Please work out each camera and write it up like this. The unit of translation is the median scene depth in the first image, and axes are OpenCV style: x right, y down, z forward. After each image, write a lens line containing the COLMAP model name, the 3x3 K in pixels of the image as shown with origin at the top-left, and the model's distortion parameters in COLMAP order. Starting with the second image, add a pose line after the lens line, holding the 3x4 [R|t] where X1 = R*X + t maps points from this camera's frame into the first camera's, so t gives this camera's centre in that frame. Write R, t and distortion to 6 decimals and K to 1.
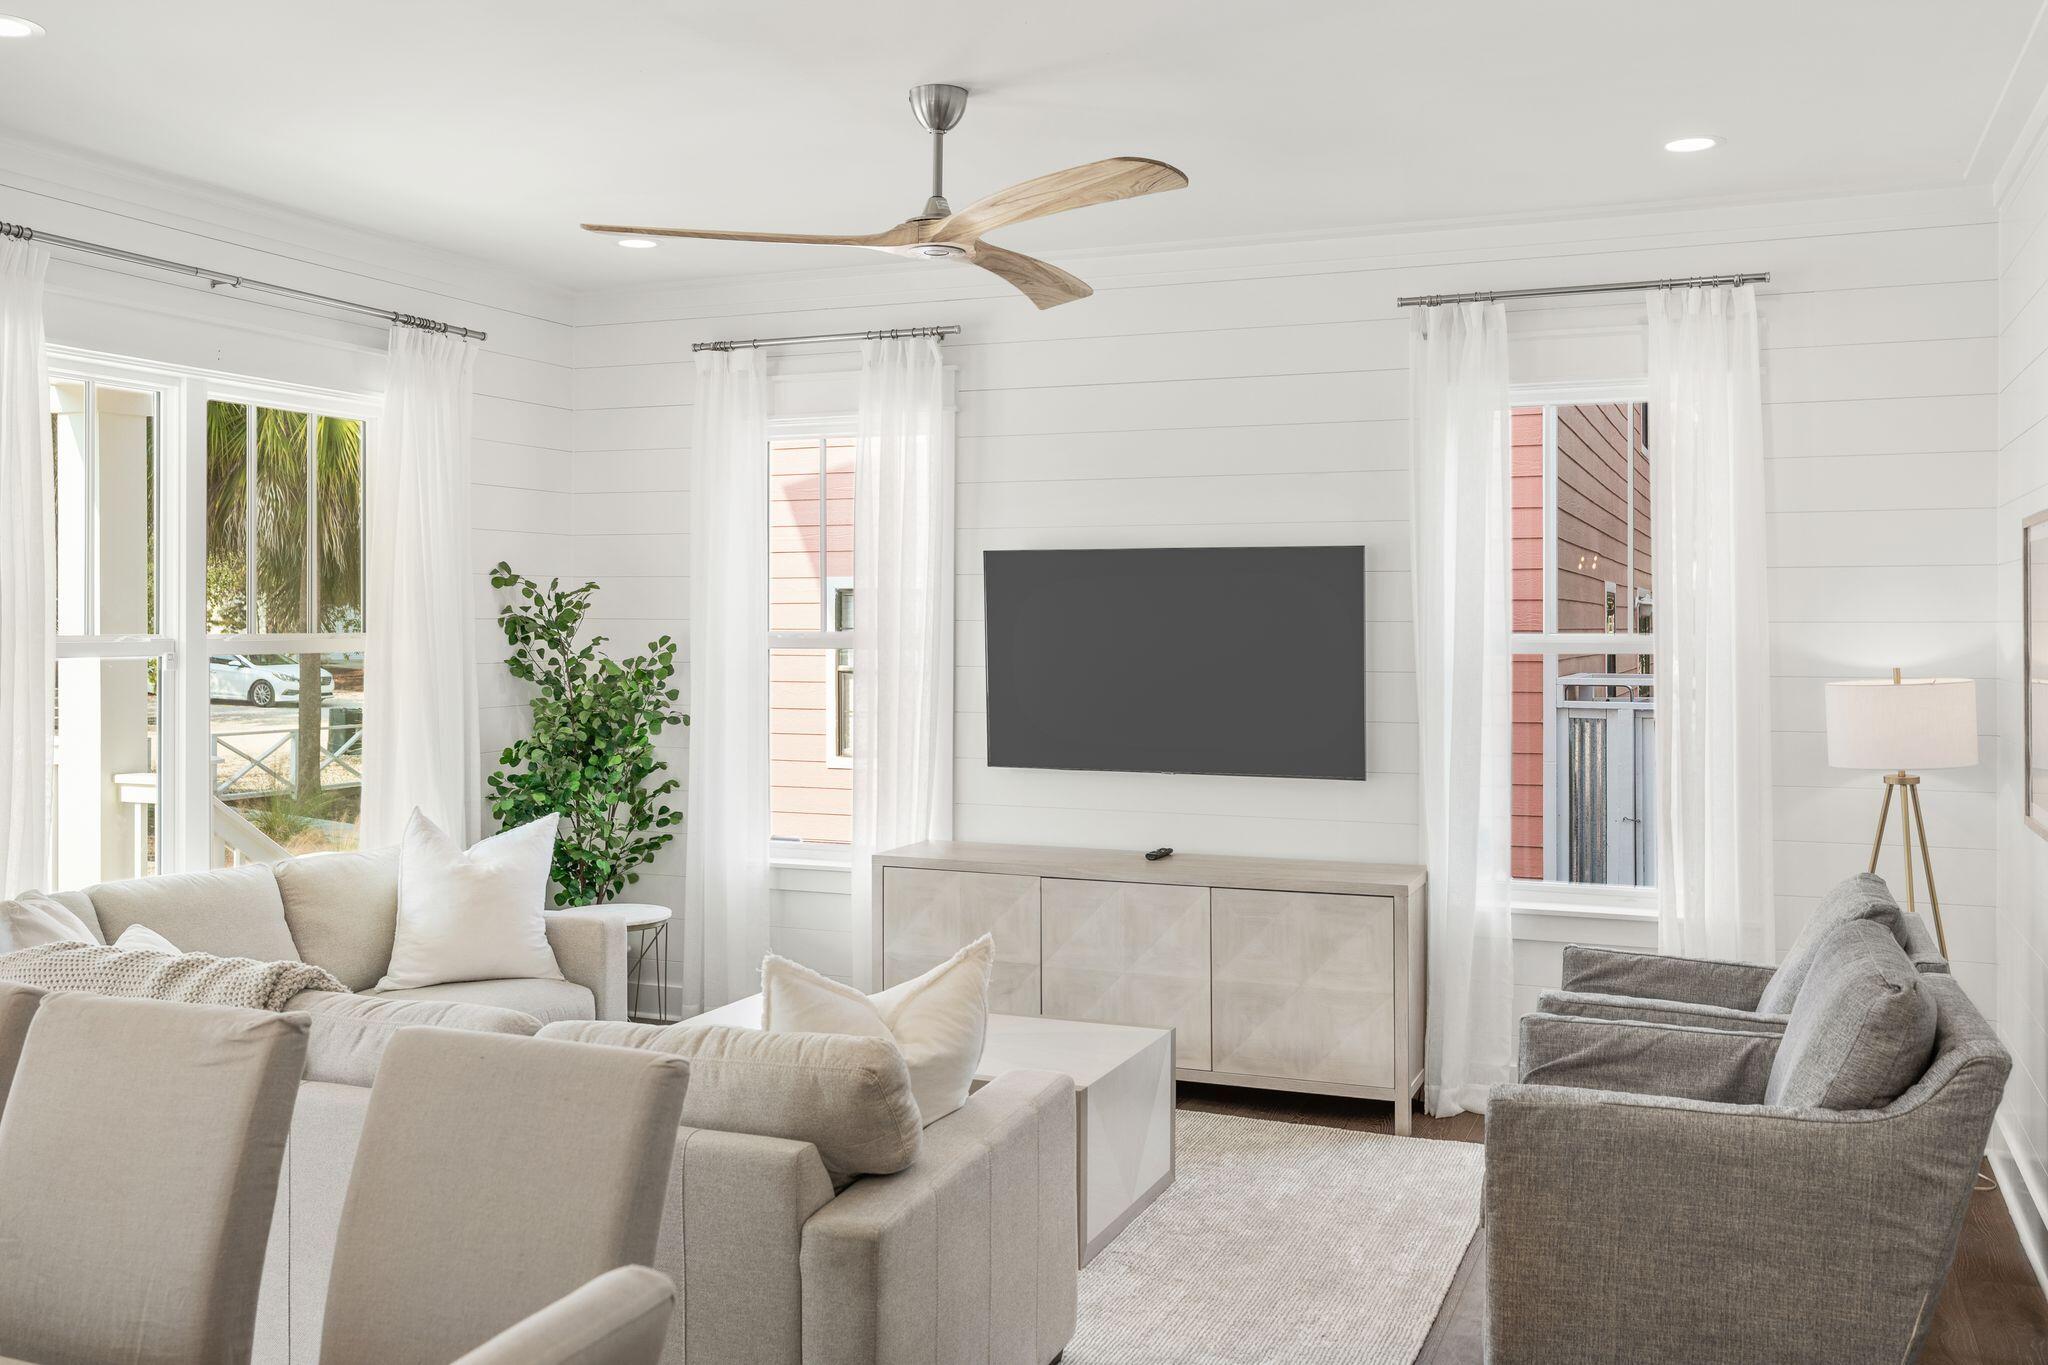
lens RADIAL K [[1786.7, 0, 1024.5], [0, 1786.7, 630.4], [0, 0, 1]] dist [-0.007426, -0.004985]
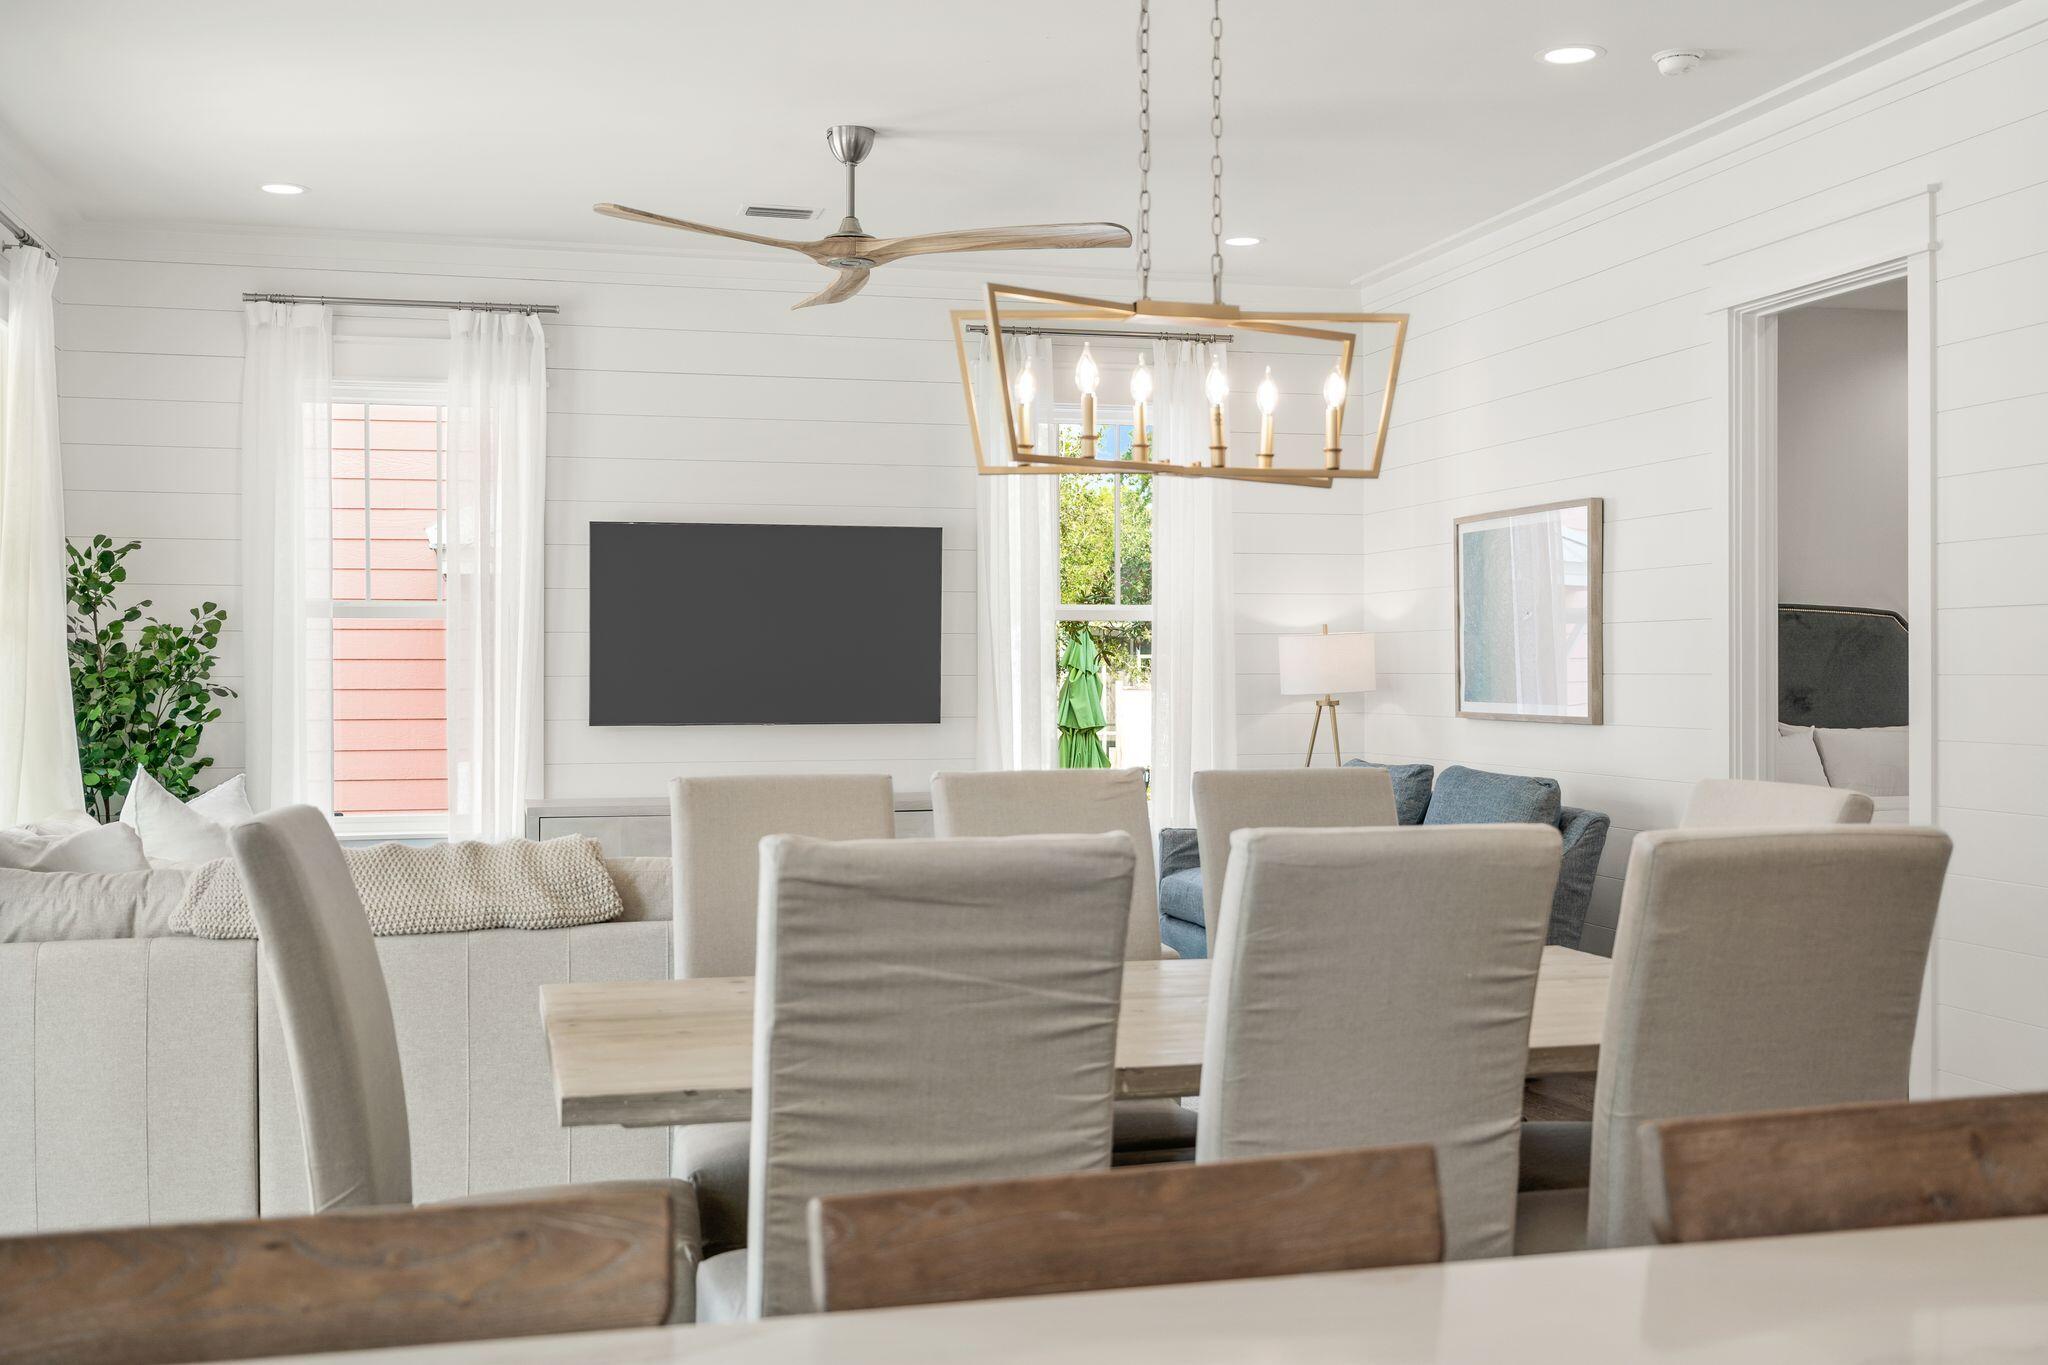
lens RADIAL K [[2046.1, 0, 1057.7], [0, 2046.1, 674.9], [0, 0, 1]] dist [-0.001265, 0.000445]
pose [[0.791853, -0.006454, 0.610678, -0.556449], [0.007195, 0.999973, 0.001239, 0.047650], [-0.610670, 0.003413, 0.791878, -0.131175]]
